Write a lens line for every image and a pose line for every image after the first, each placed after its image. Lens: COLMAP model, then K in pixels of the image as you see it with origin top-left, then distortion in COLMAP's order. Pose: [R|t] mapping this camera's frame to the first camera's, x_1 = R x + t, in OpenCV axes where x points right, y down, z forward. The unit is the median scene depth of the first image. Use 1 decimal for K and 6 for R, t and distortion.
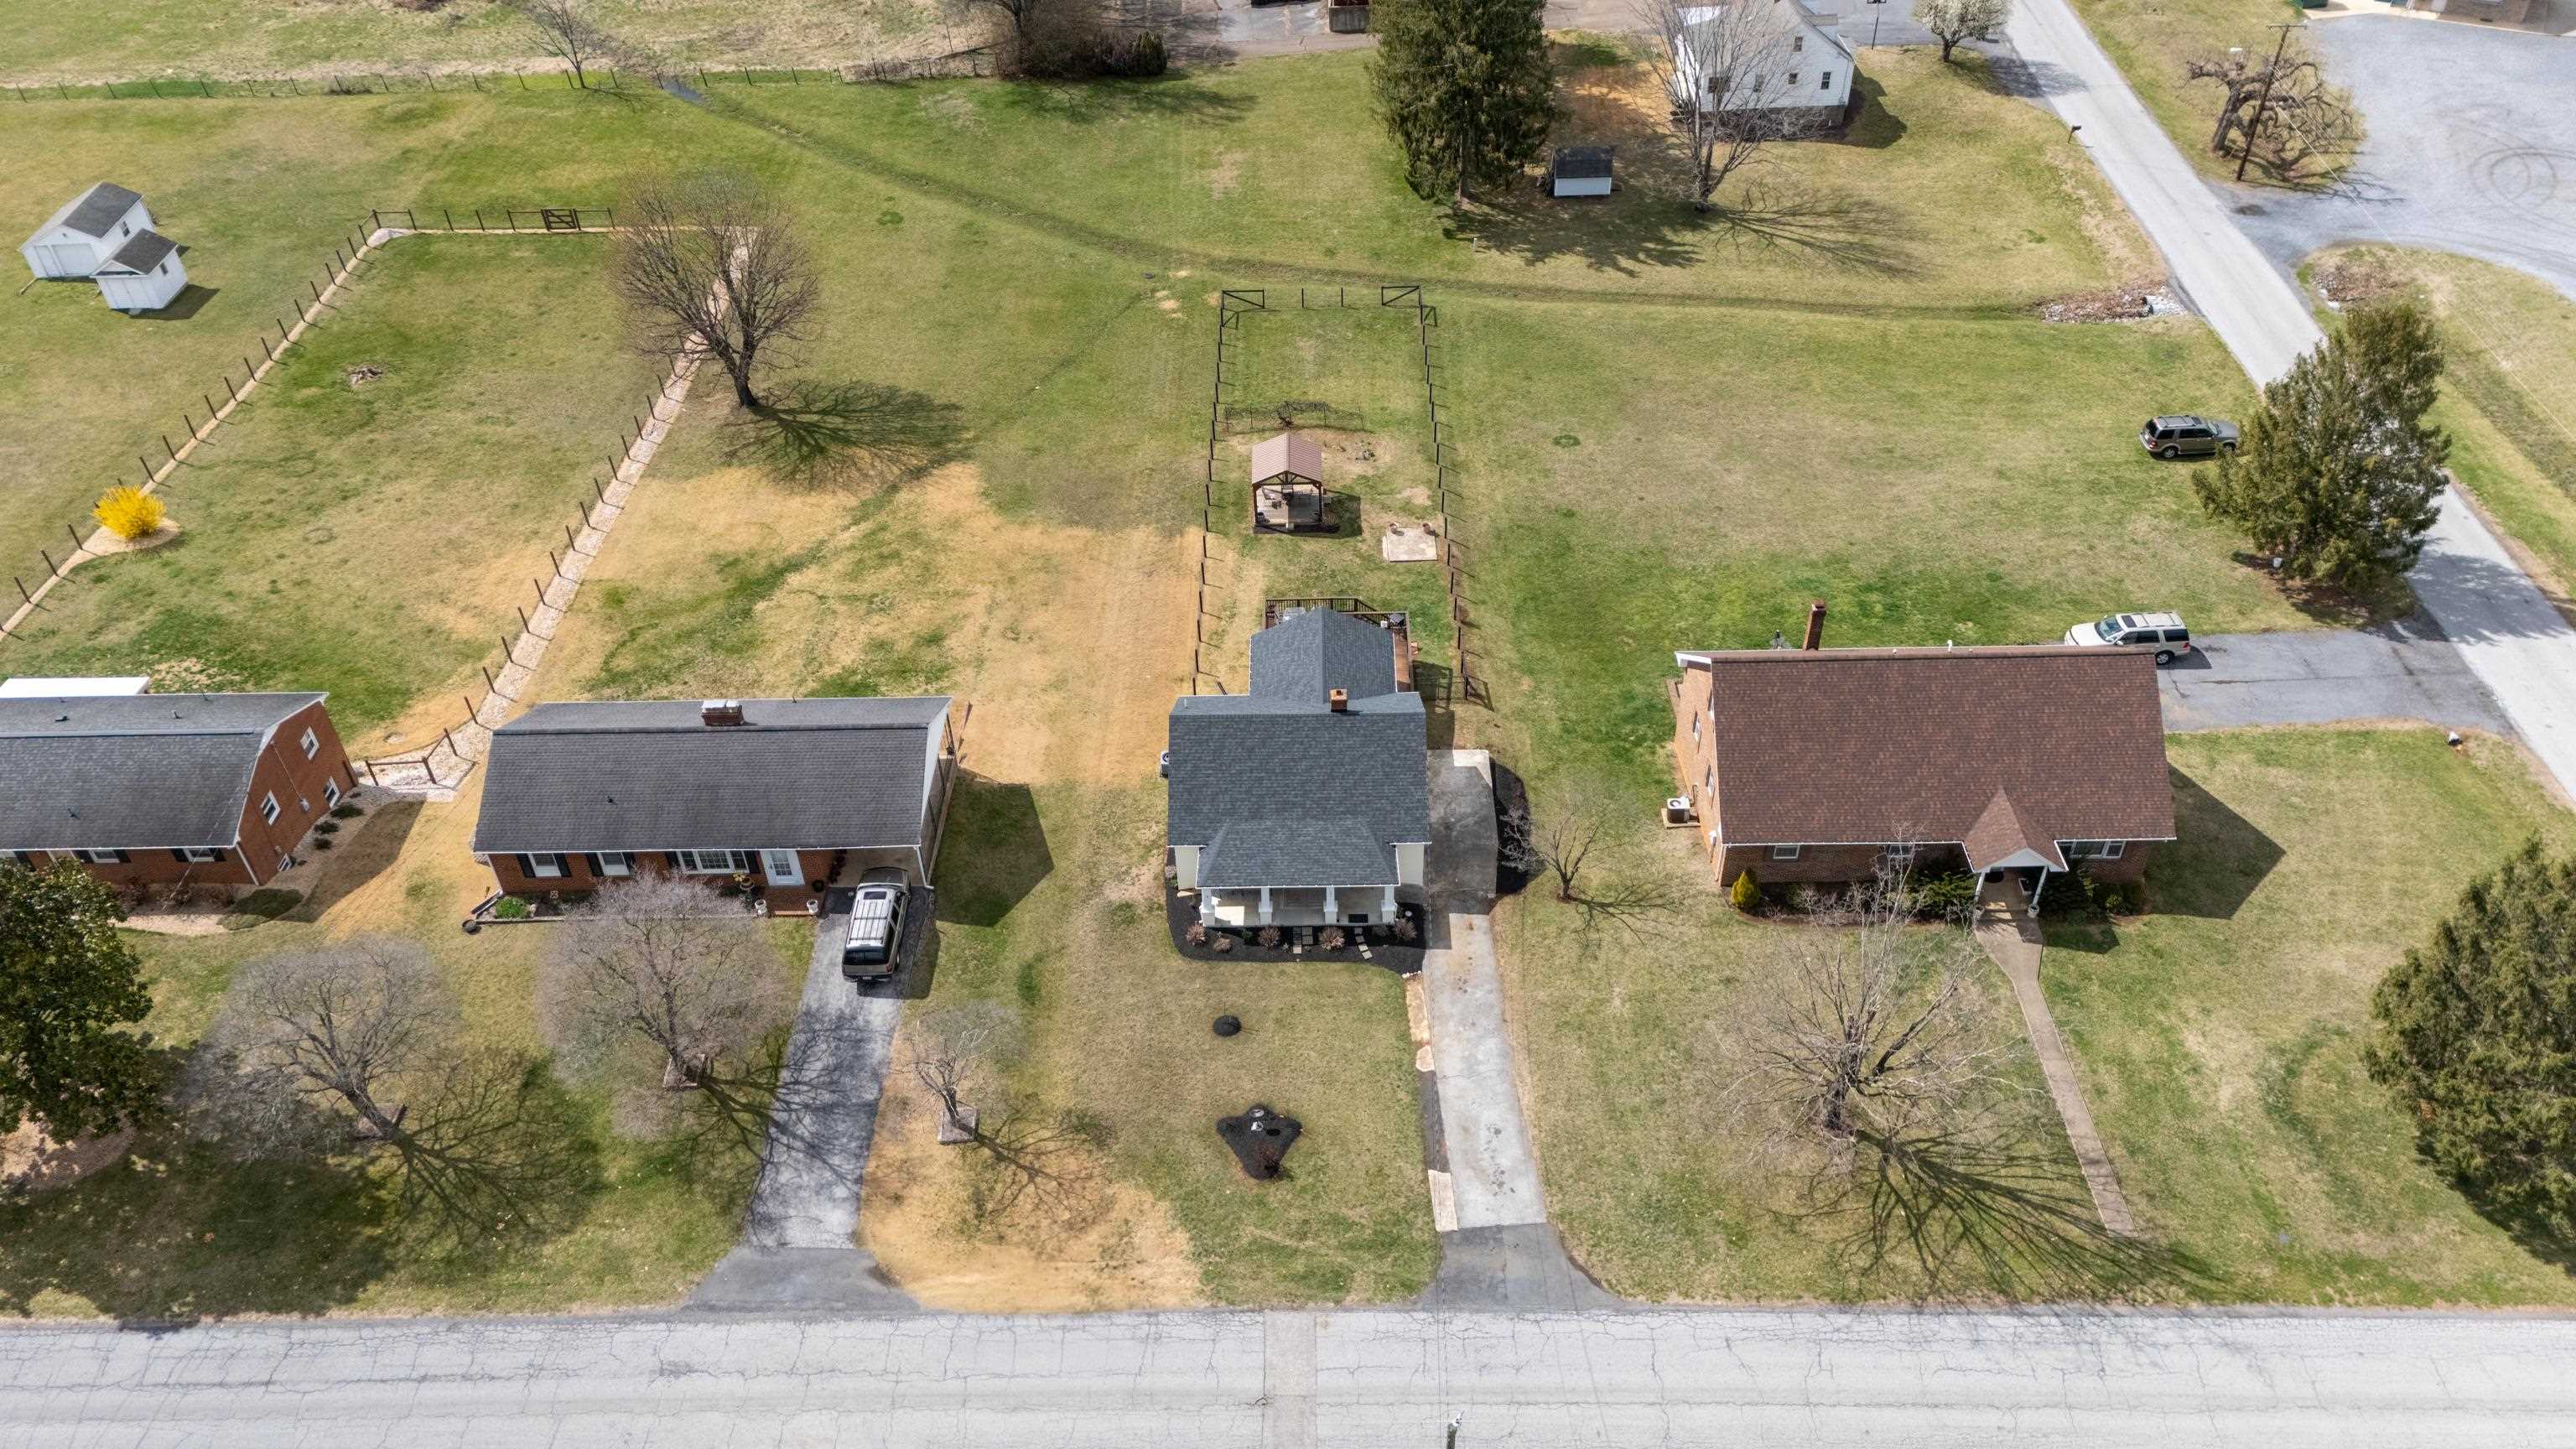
lens RADIAL K [[1894.7, 0, 1289.1], [0, 1894.7, 719.1], [0, 0, 1]] dist [0.074682, -0.065630]
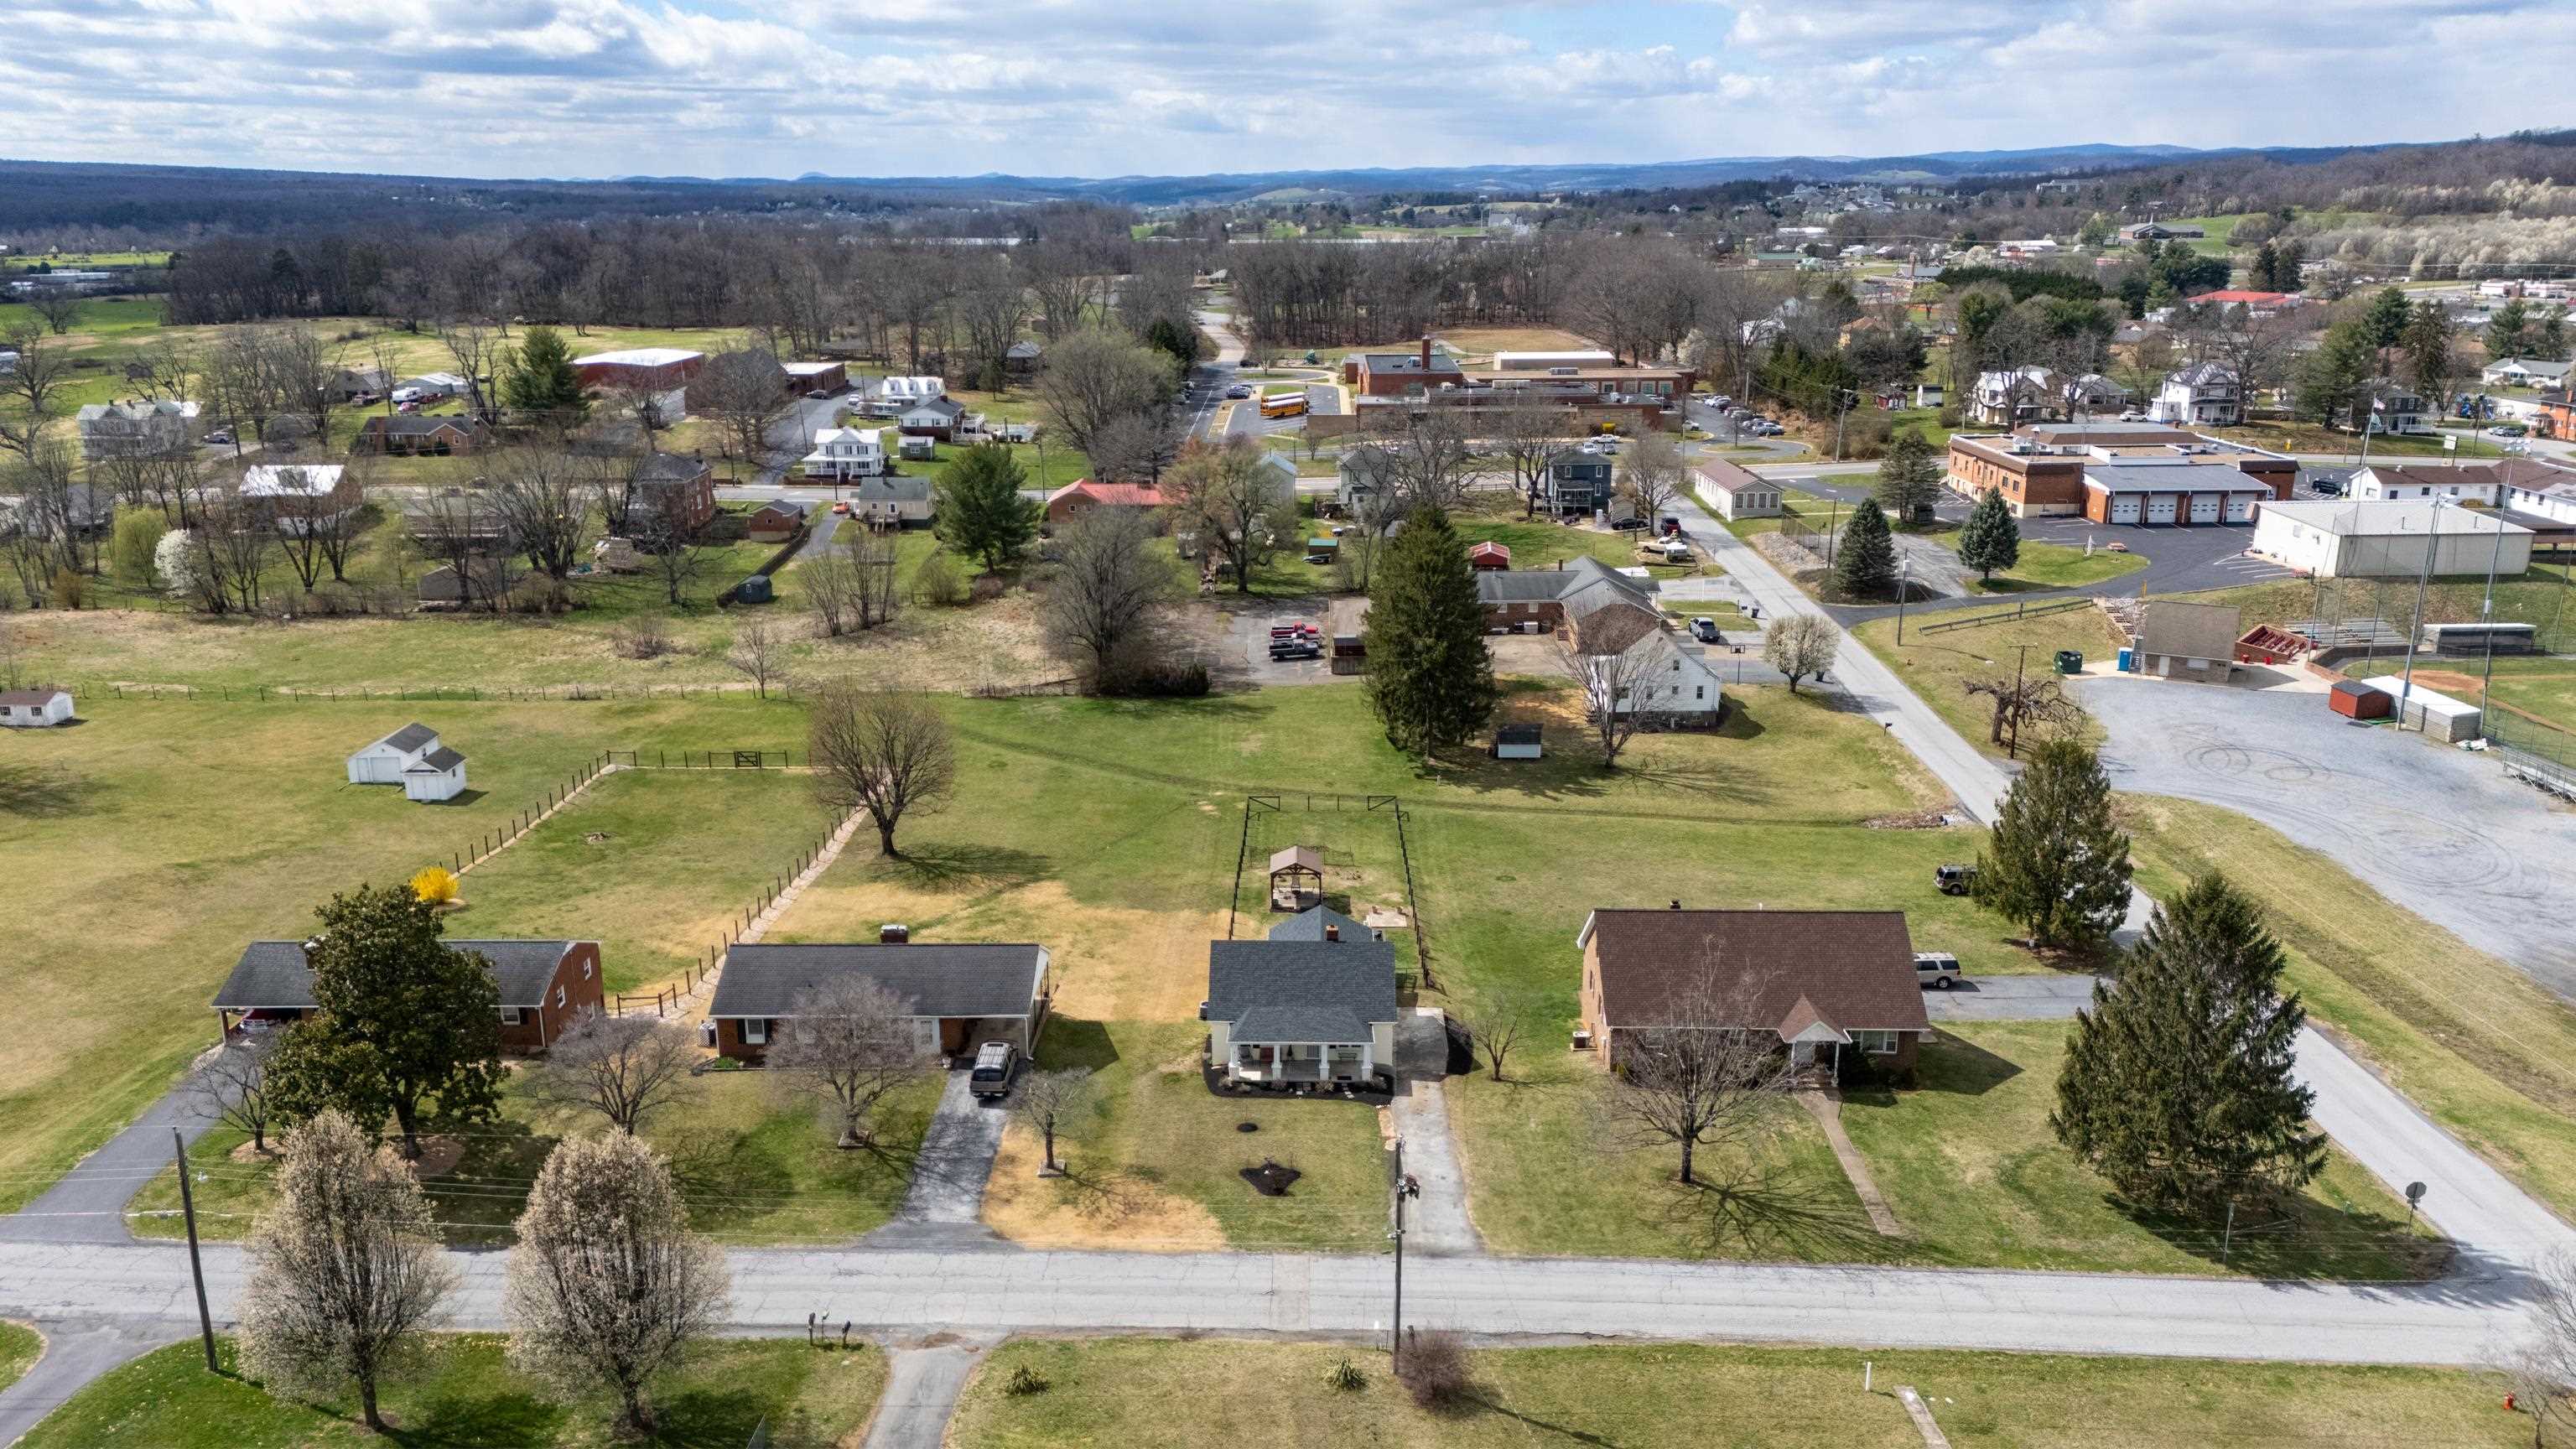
lens RADIAL K [[1874.8, 0, 1288.0], [0, 1874.8, 724.5], [0, 0, 1]] dist [0.106503, -0.123969]
pose [[0.999711, 0.023482, -0.005175, -0.003006], [-0.023491, 0.907854, -0.418627, 0.441025], [-0.005132, 0.418628, 0.908143, -0.338157]]
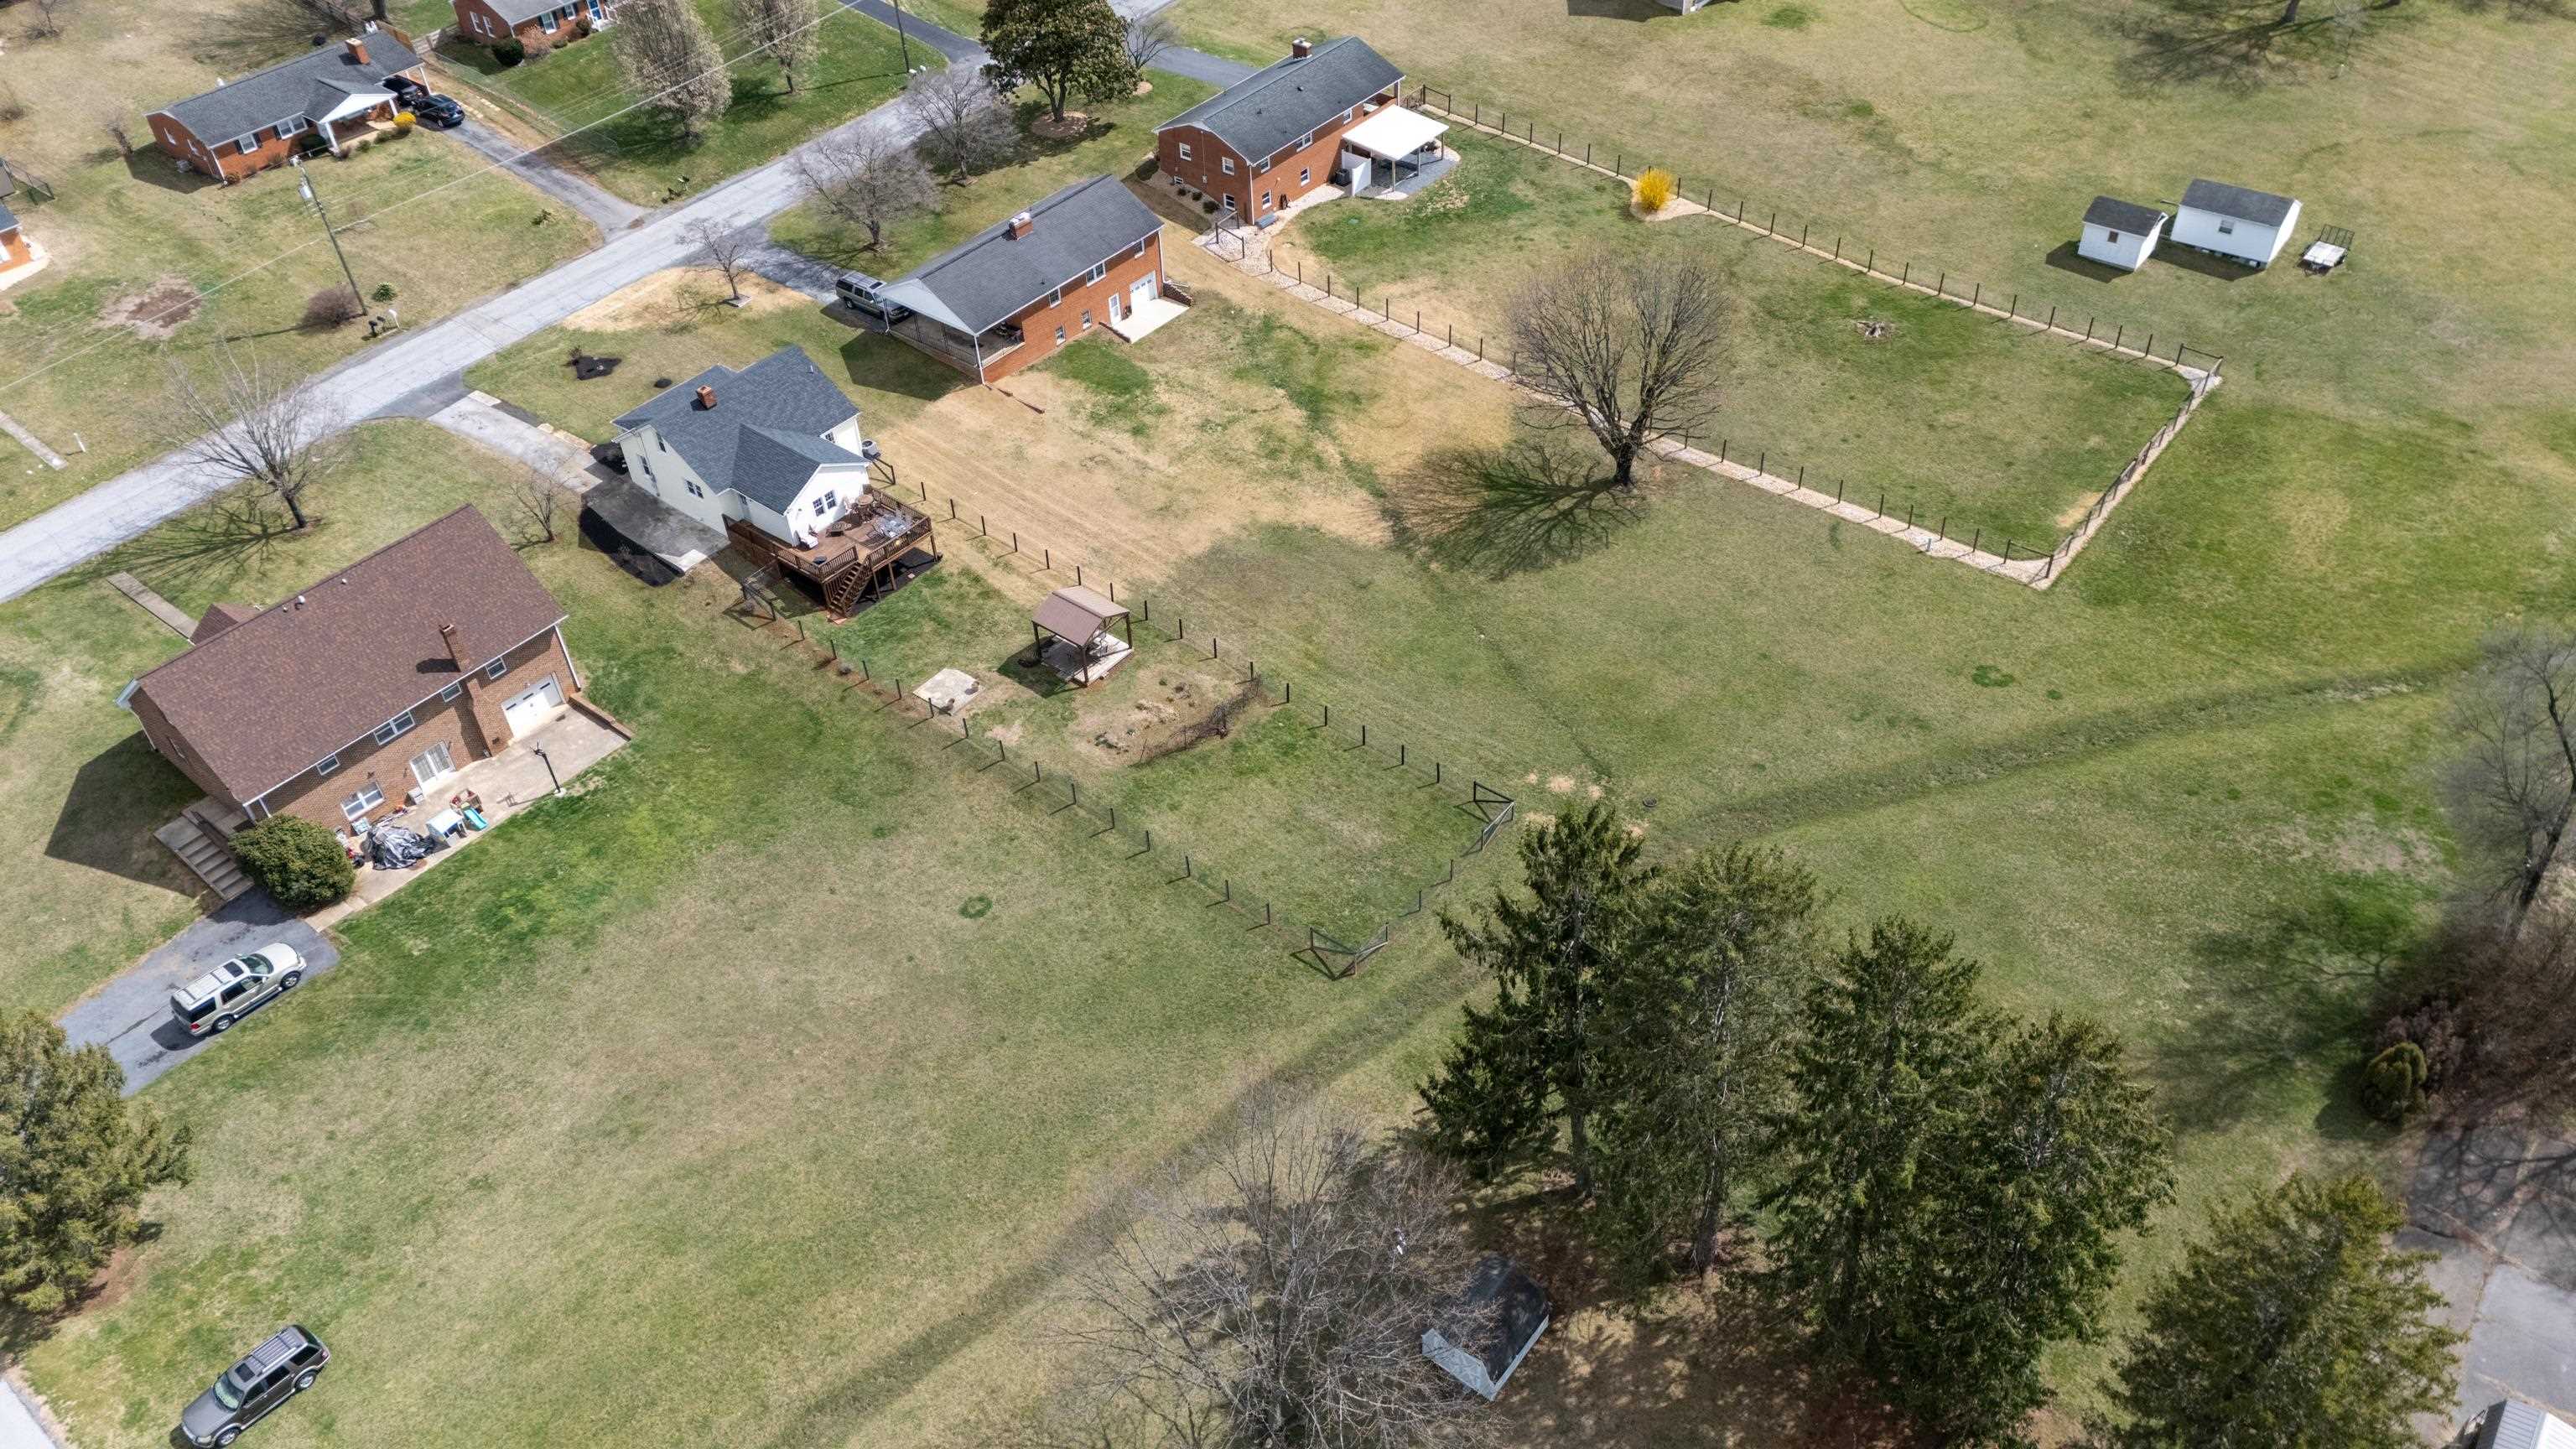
lens RADIAL K [[1898.1, 0, 1288.5], [0, 1898.1, 733.0], [0, 0, 1]] dist [0.073796, -0.064558]
pose [[-0.624873, 0.554551, -0.549552, 0.675759], [-0.462133, 0.304611, 0.832854, -1.315671], [0.629259, 0.774394, 0.065933, 1.389913]]
